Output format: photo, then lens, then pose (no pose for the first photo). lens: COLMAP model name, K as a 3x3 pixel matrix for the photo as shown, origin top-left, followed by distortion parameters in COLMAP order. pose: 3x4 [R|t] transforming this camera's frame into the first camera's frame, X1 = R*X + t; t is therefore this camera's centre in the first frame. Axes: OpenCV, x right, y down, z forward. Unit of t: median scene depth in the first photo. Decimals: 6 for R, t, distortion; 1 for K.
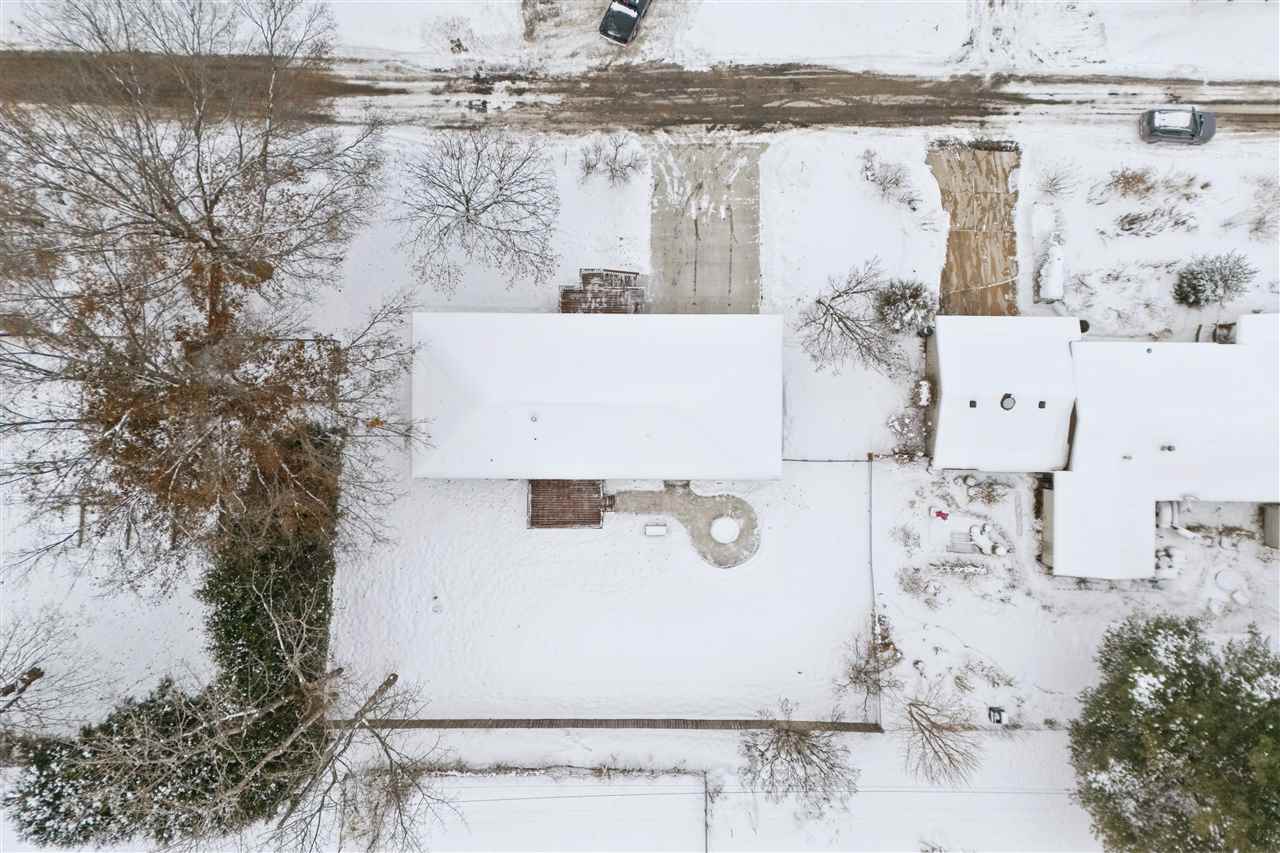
lens RADIAL K [[934.0, 0, 633.2], [0, 934.0, 422.7], [0, 0, 1]] dist [0.108265, -0.098390]
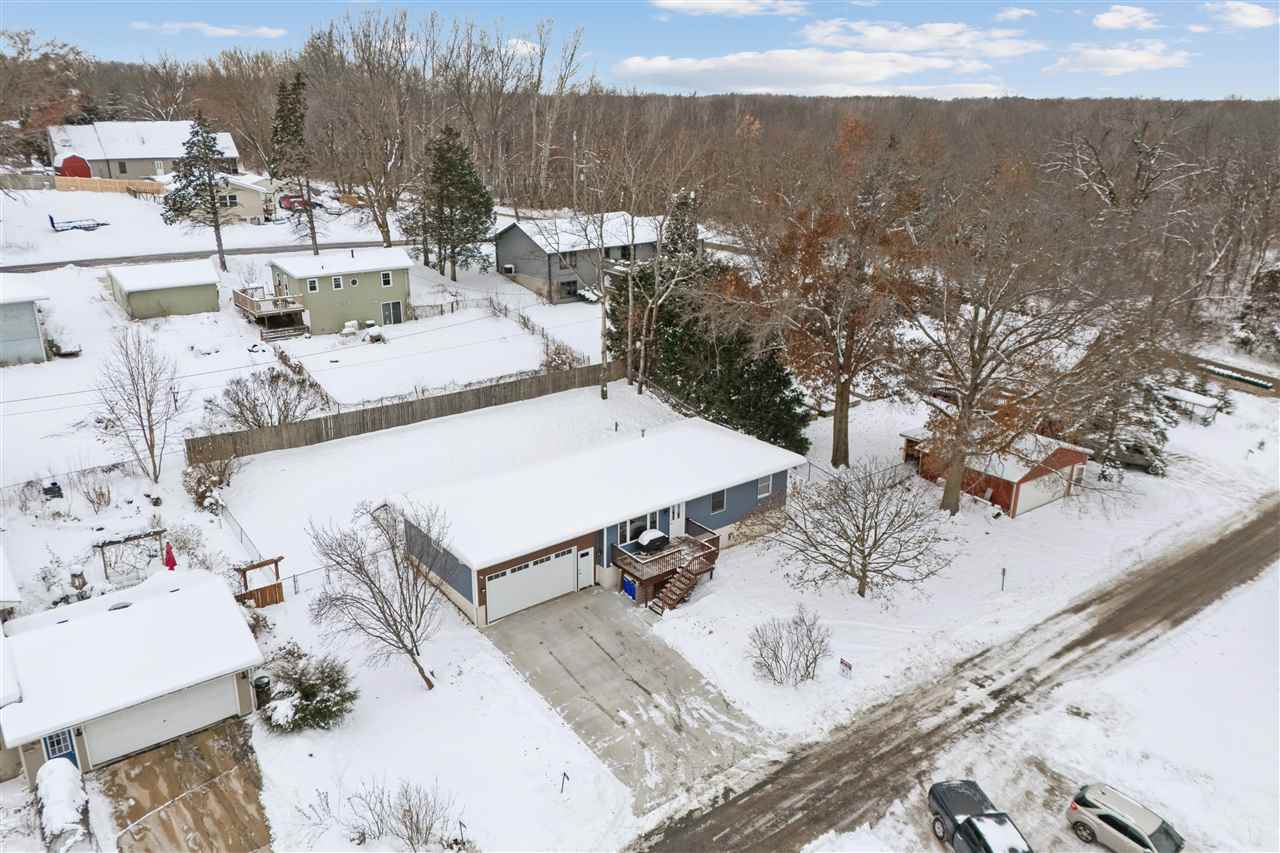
lens RADIAL K [[934.0, 0, 633.2], [0, 934.0, 422.7], [0, 0, 1]] dist [0.108265, -0.098390]
pose [[-0.785605, 0.188685, -0.589257, 0.450608], [-0.618623, -0.257121, 0.742424, -0.677475], [-0.011426, 0.947780, 0.318720, 0.600334]]
